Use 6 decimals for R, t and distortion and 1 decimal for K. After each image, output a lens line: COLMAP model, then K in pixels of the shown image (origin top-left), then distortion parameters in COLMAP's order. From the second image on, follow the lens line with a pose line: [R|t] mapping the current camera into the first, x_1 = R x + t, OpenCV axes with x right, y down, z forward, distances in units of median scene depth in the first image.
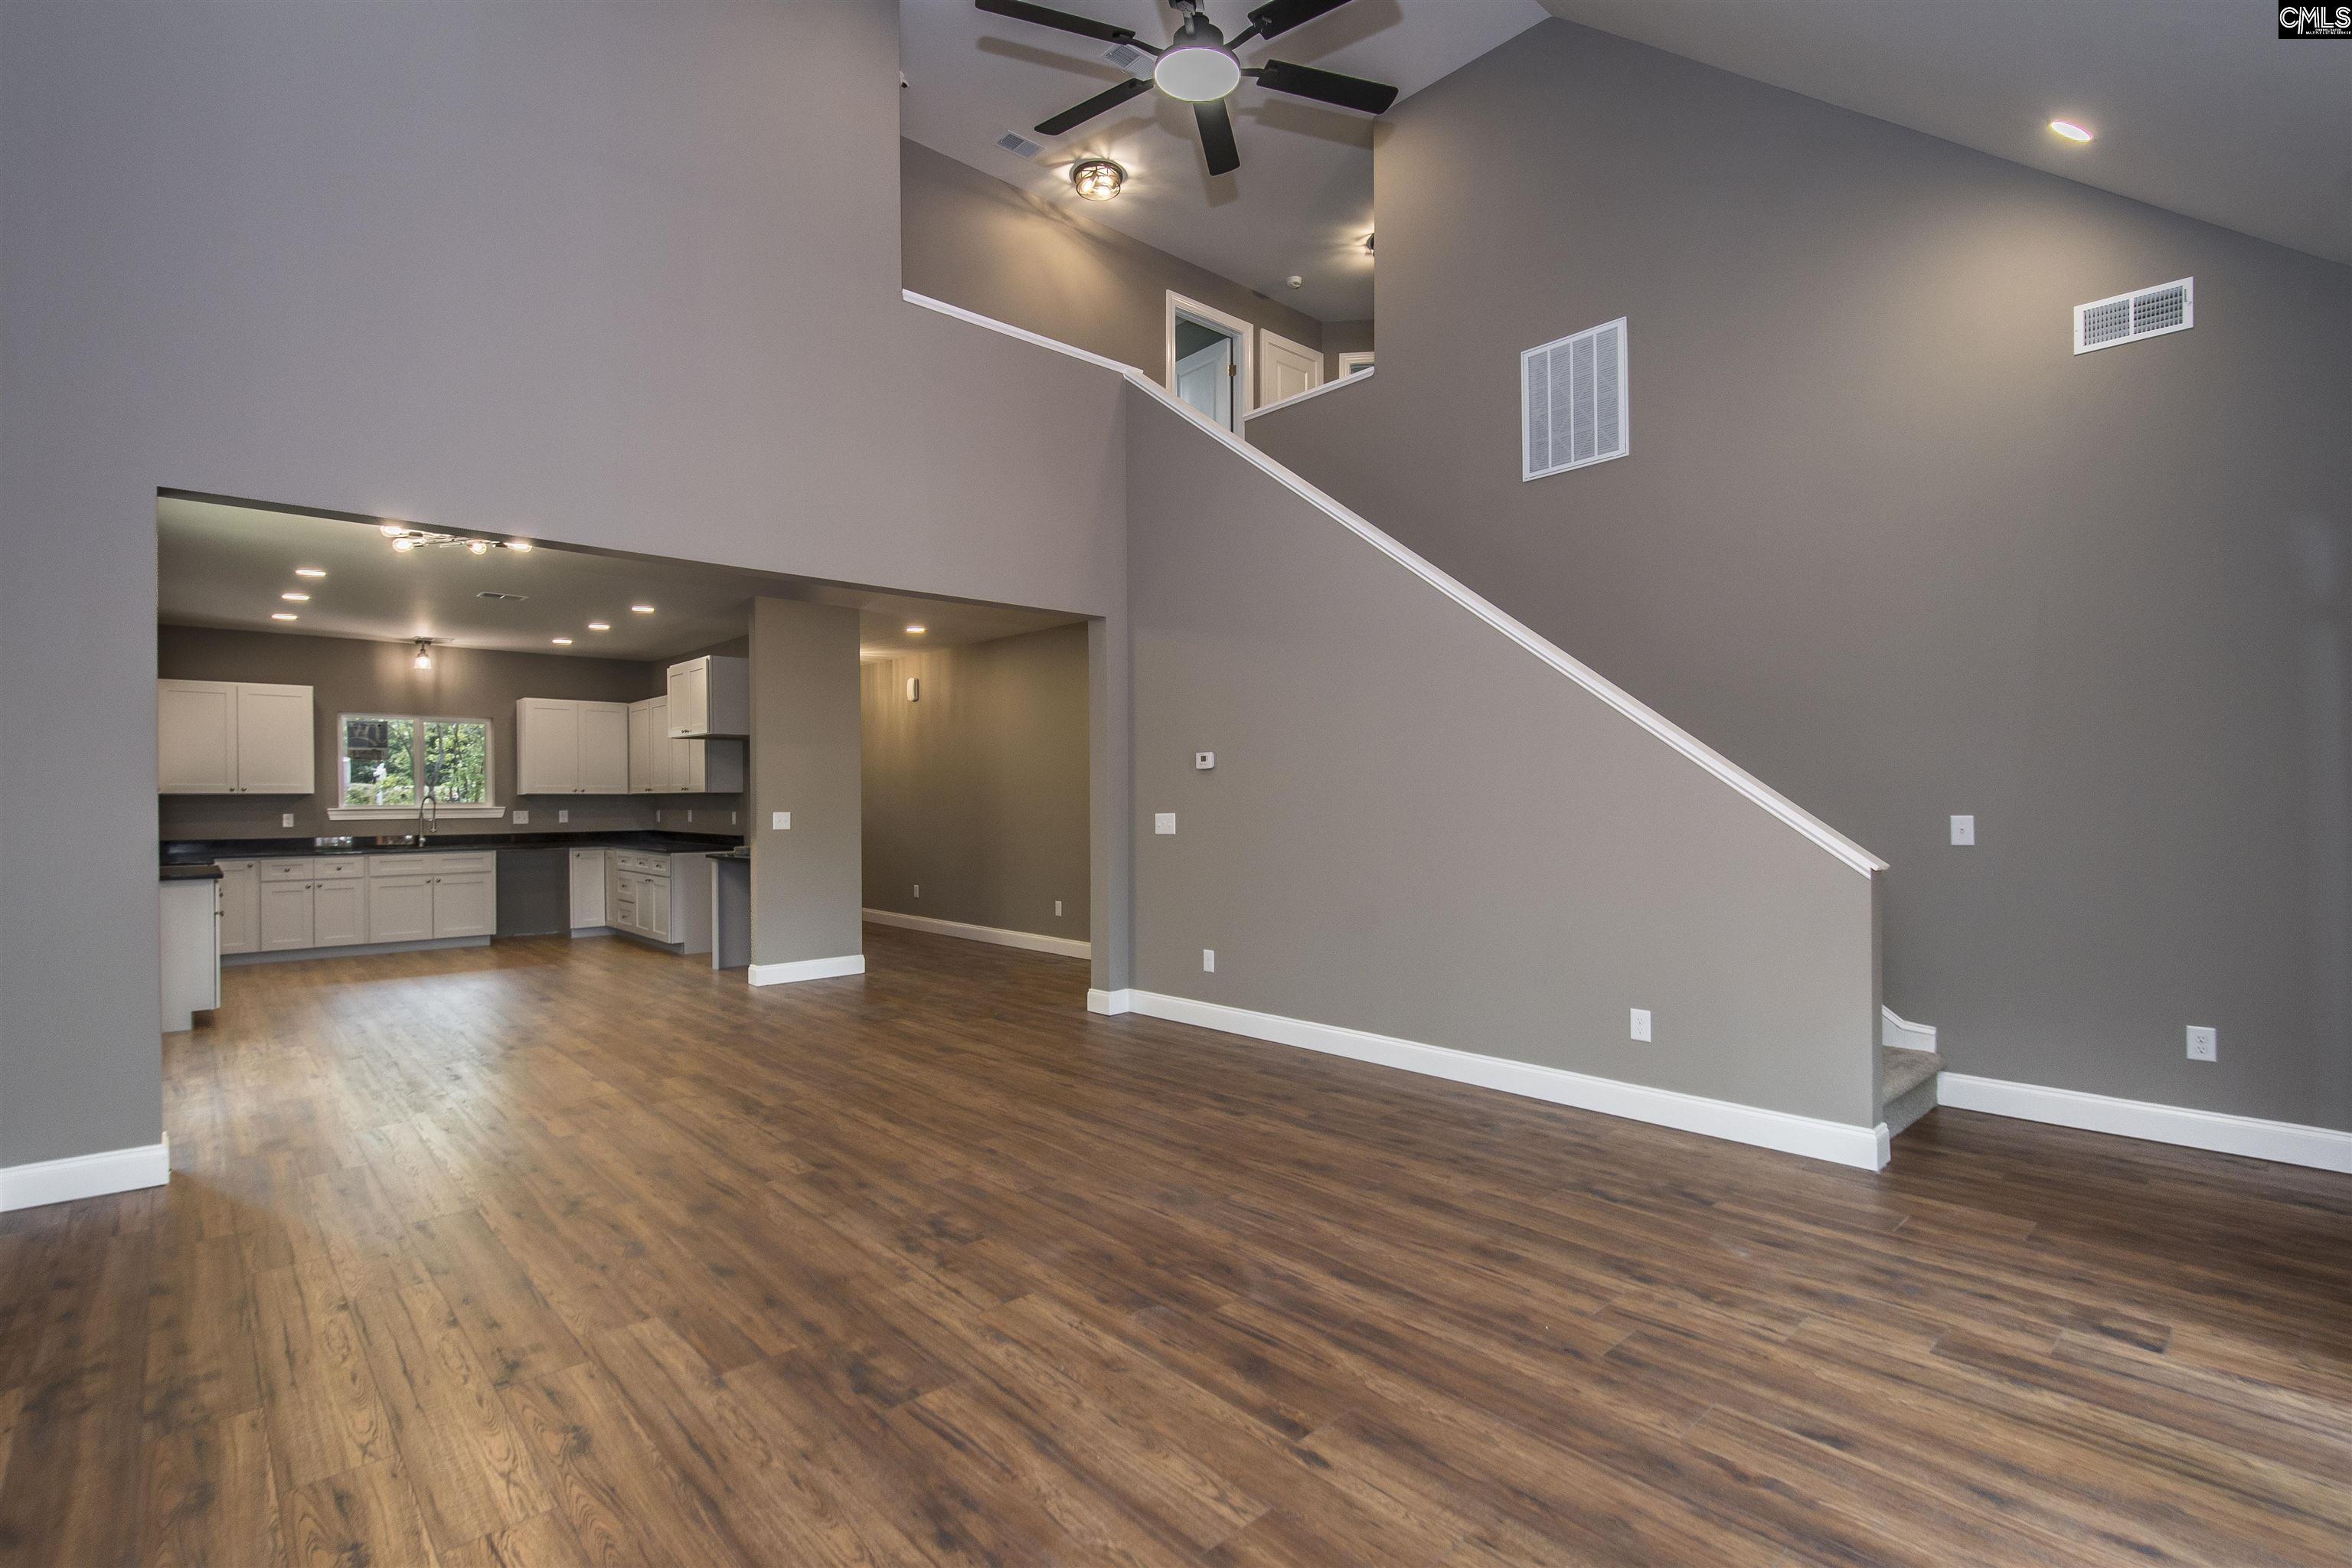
lens RADIAL K [[1093.0, 0, 1162.7], [0, 1093.0, 794.5], [0, 0, 1]] dist [-0.000364, -0.003283]
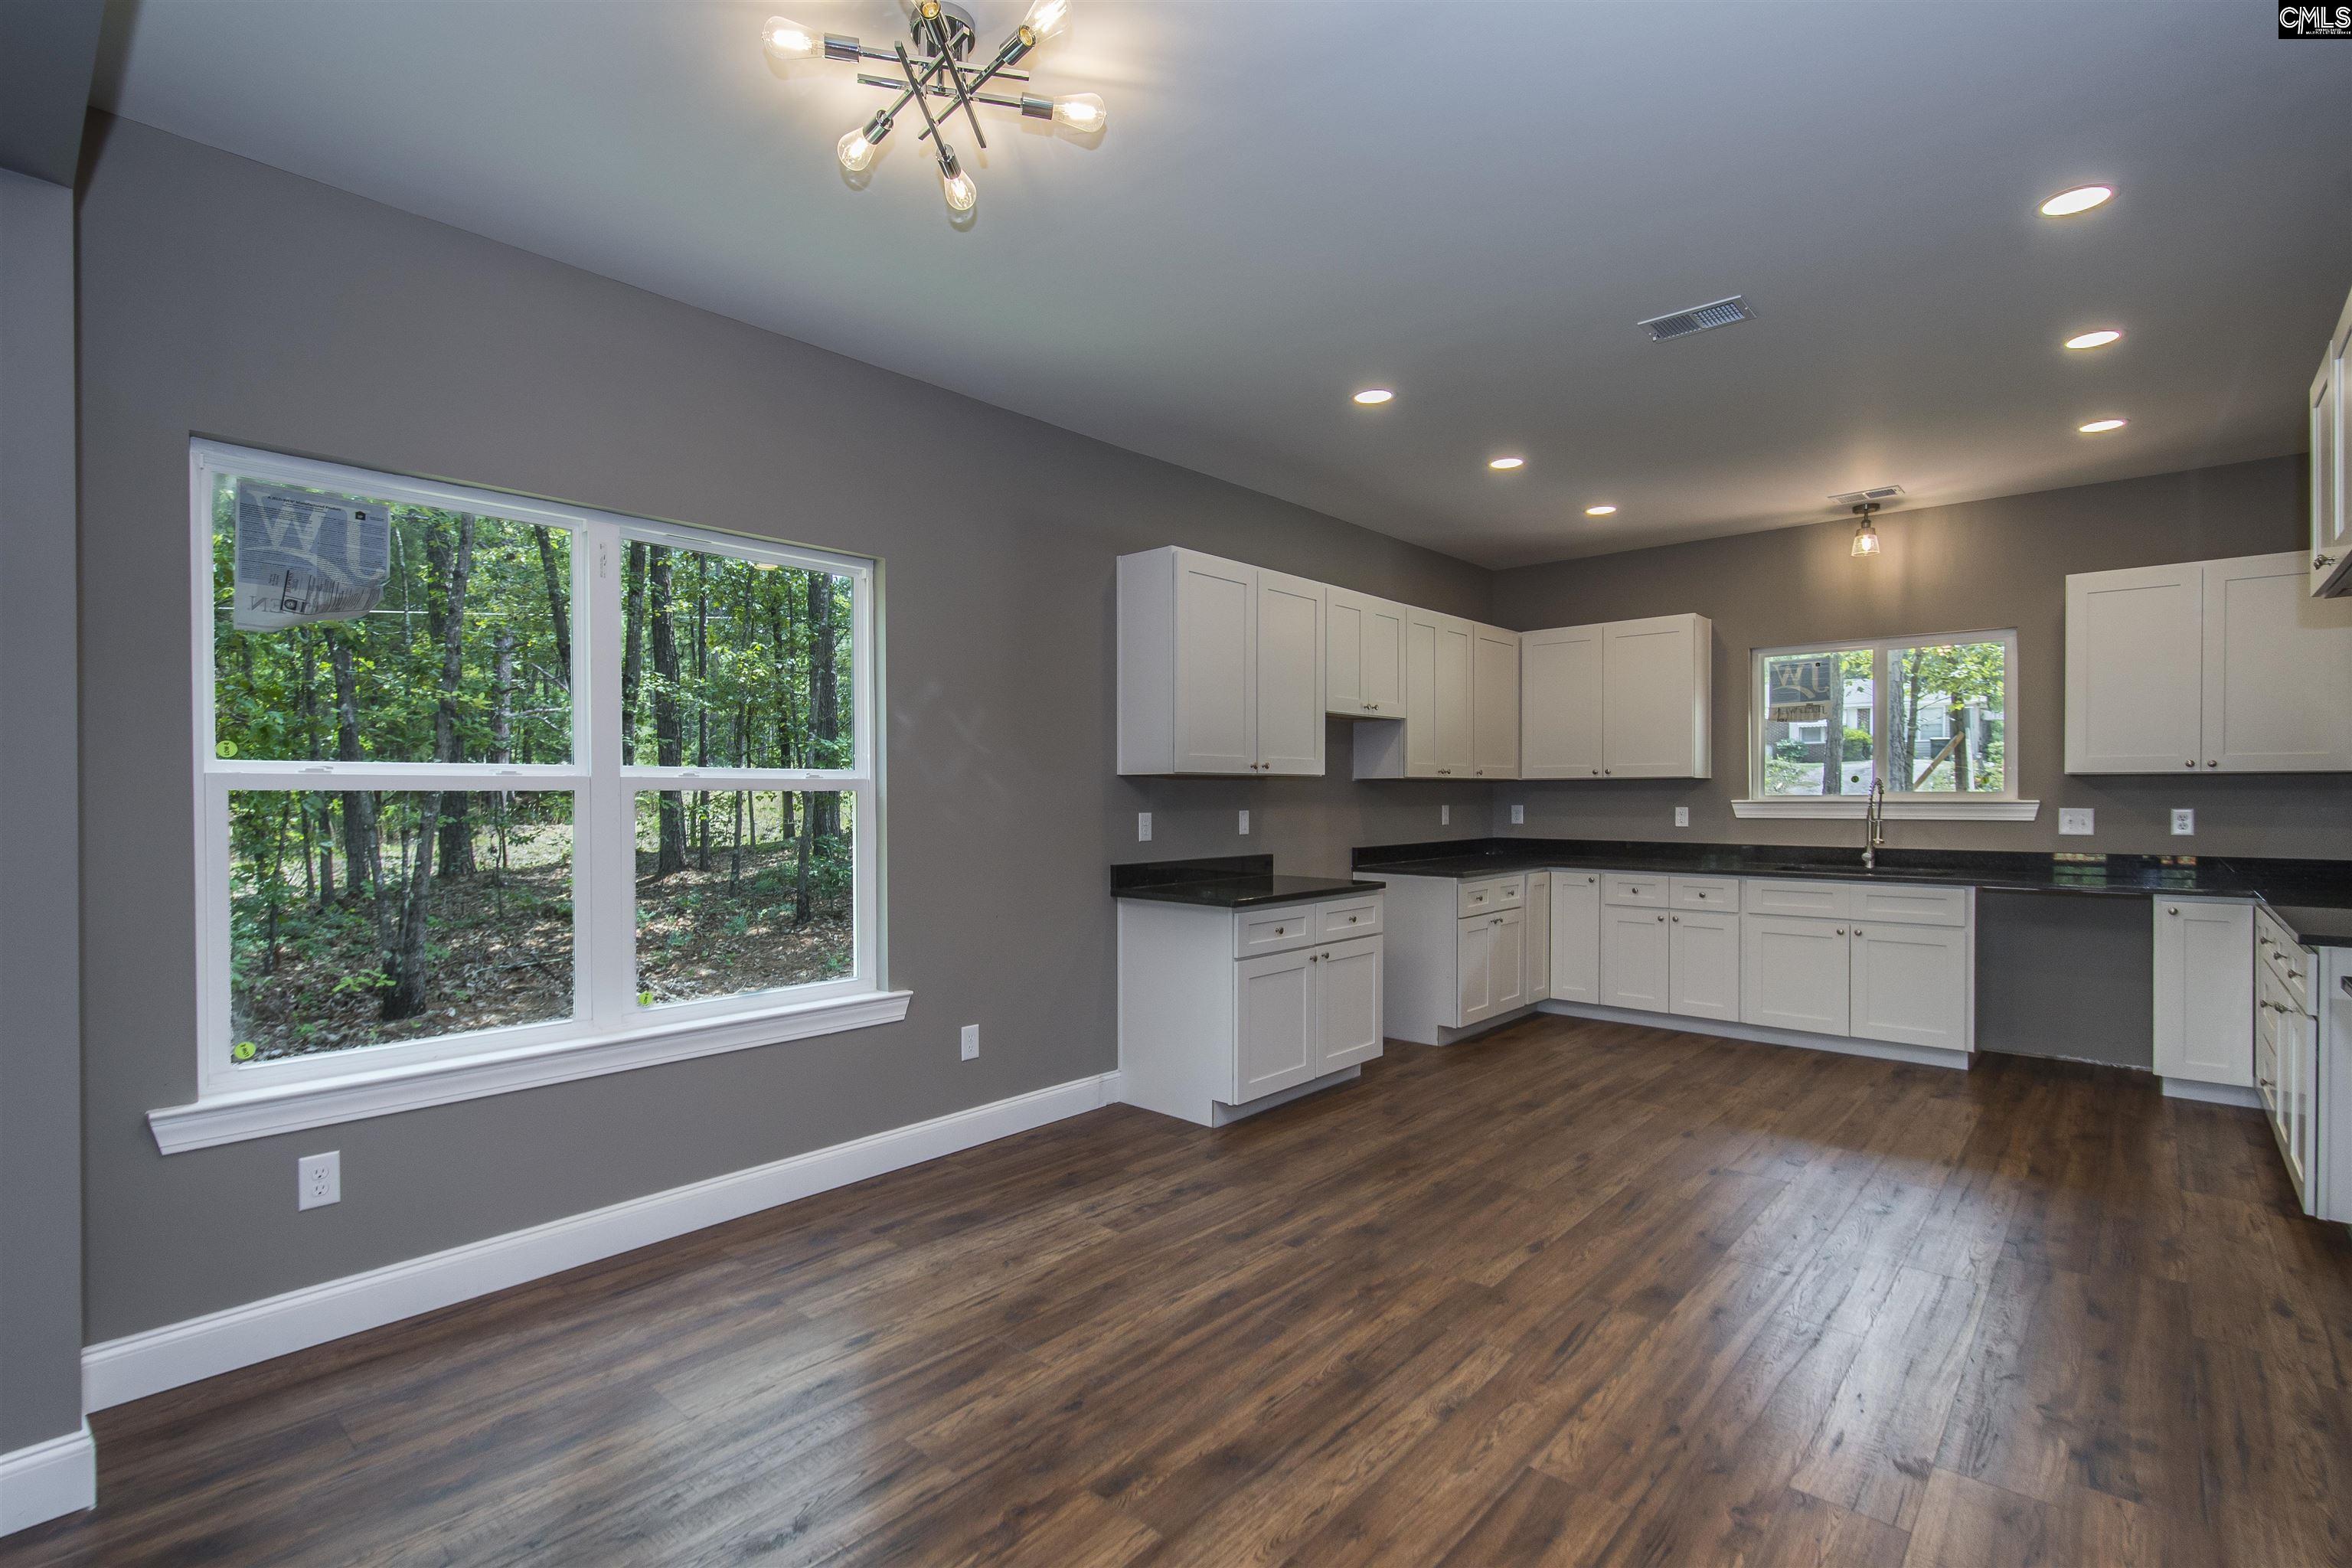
lens RADIAL K [[1093.0, 0, 1157.0], [0, 1093.0, 800.0], [0, 0, 1]] dist [-0.000364, -0.003283]
pose [[0.074574, 0.007921, -0.997184, -0.304327], [0.003150, 0.999962, 0.008179, 0.013812], [0.997210, -0.003752, 0.074546, 1.304854]]
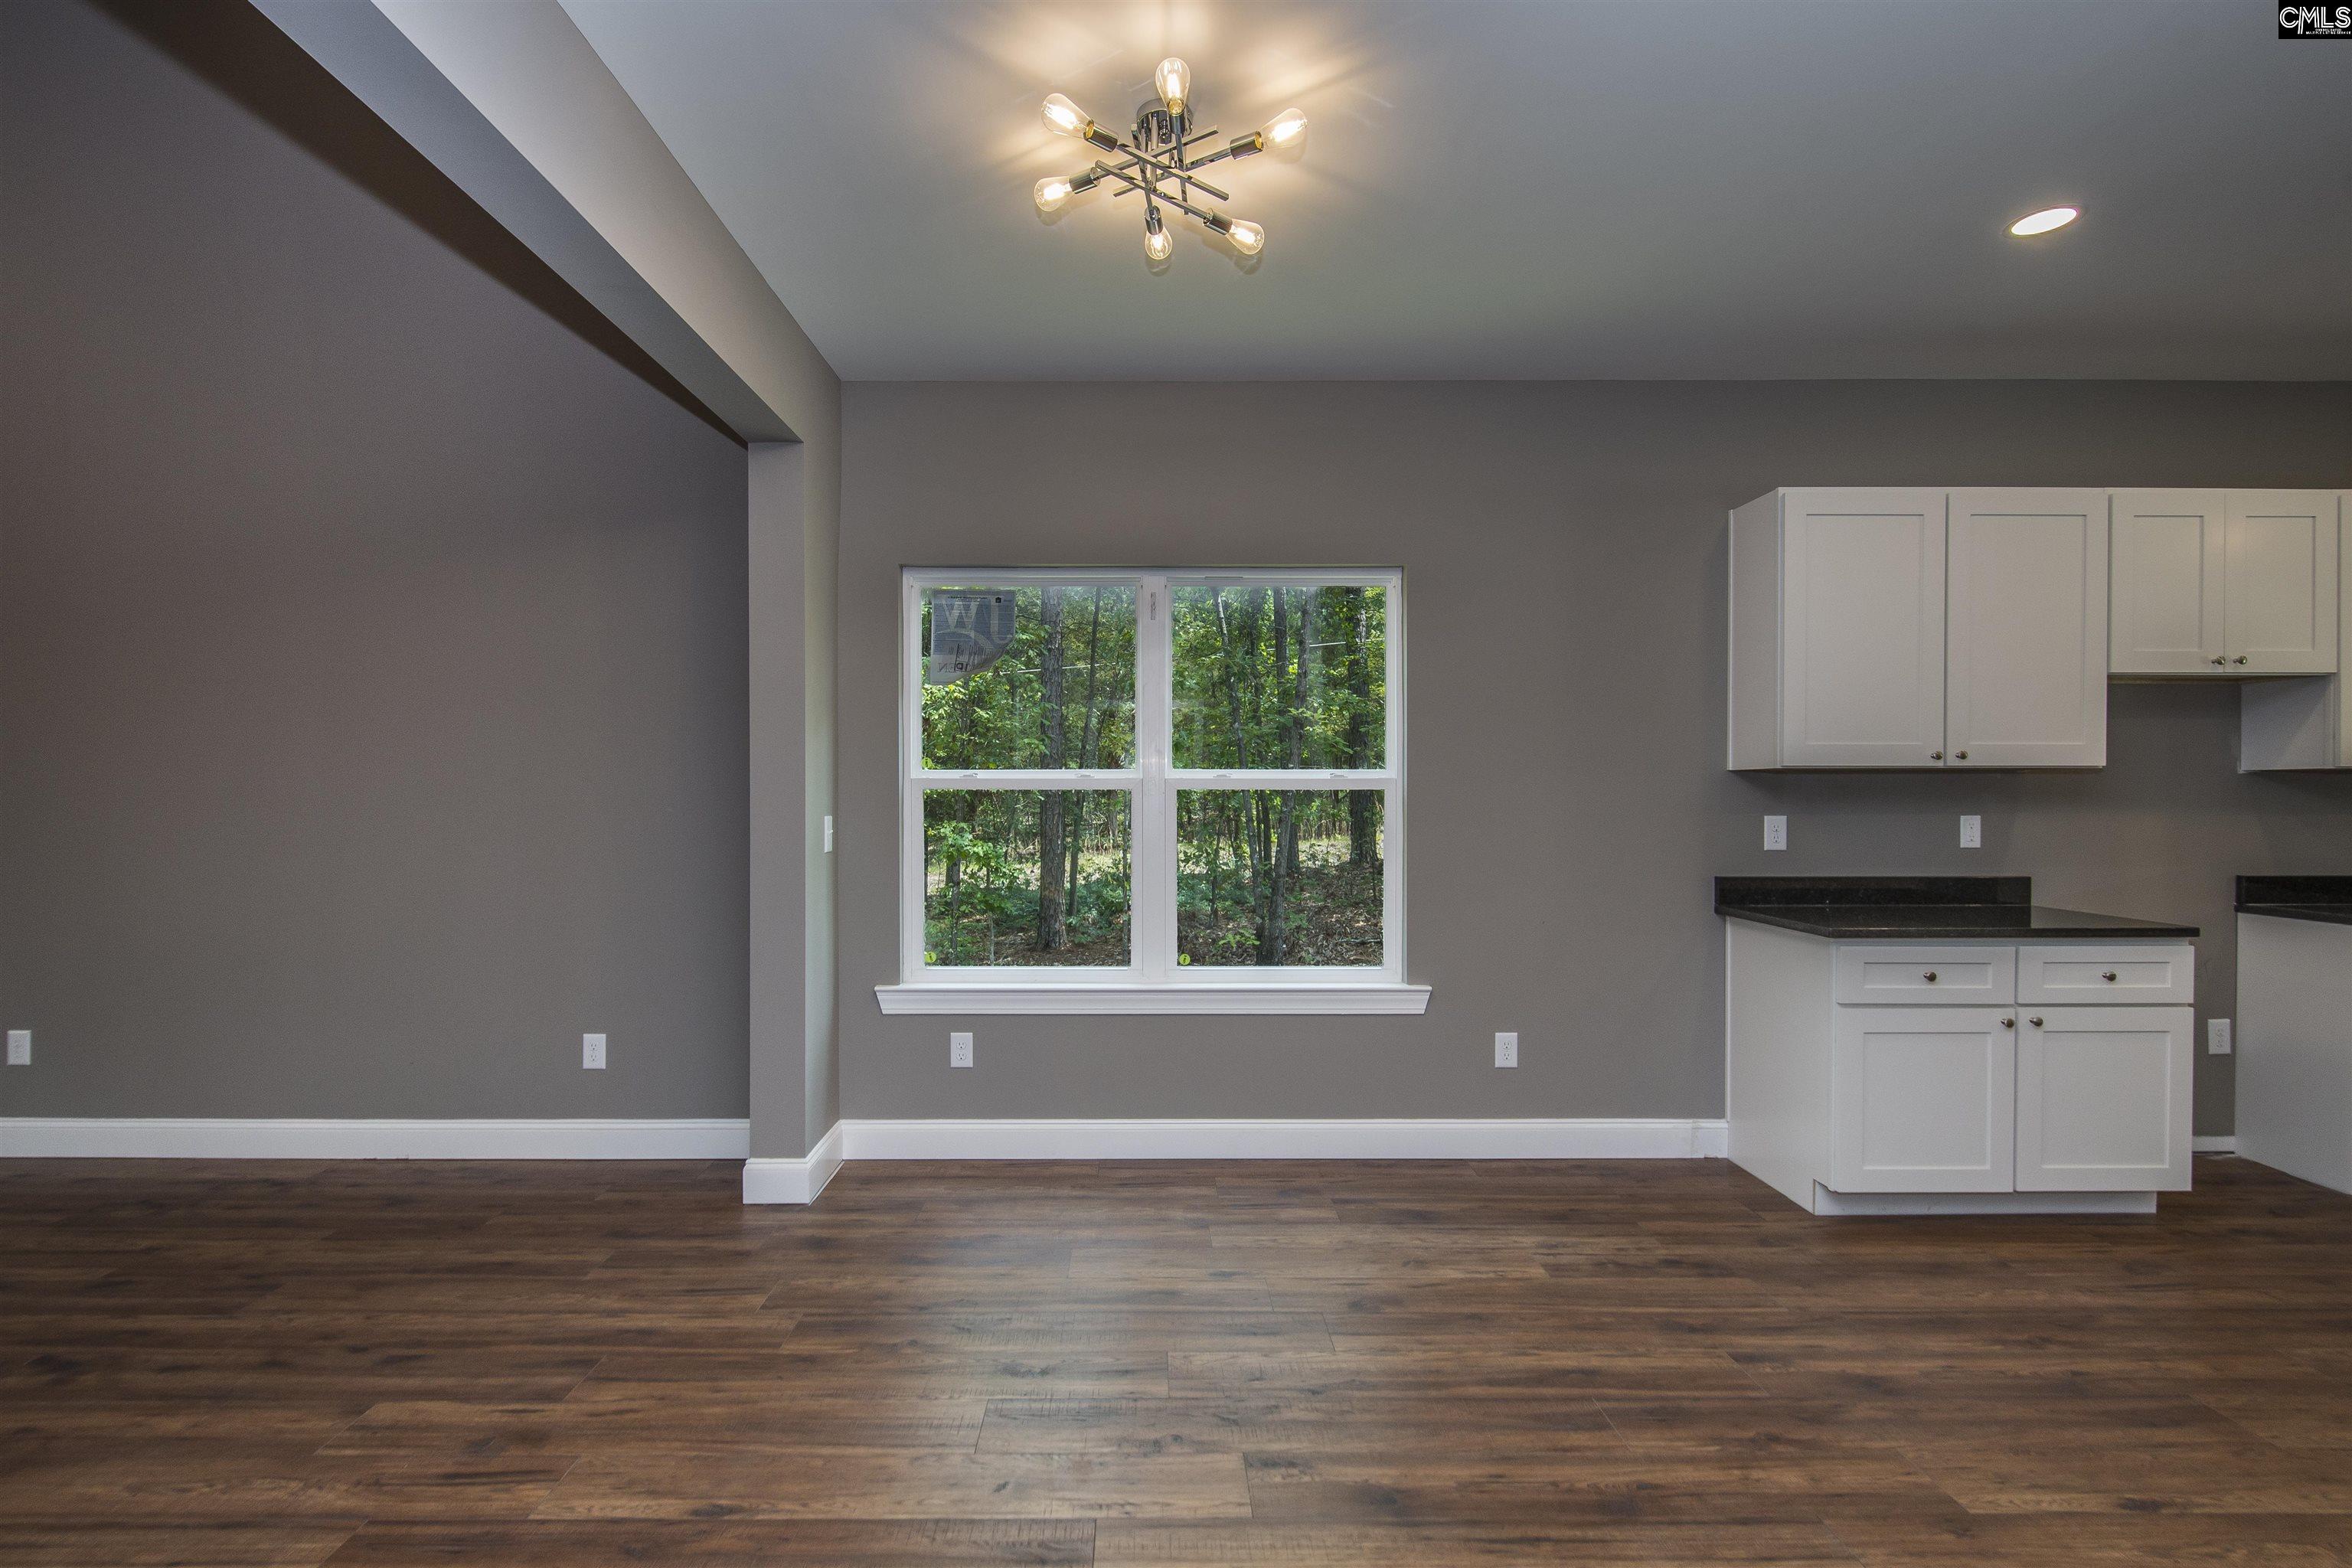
lens RADIAL K [[1093.0, 0, 1139.4], [0, 1093.0, 804.8], [0, 0, 1]] dist [-0.000364, -0.003283]
pose [[-0.687189, 0.009554, -0.726416, -0.381263], [0.002672, 0.999940, 0.010624, 0.015177], [0.726473, 0.005360, -0.687174, 1.601803]]
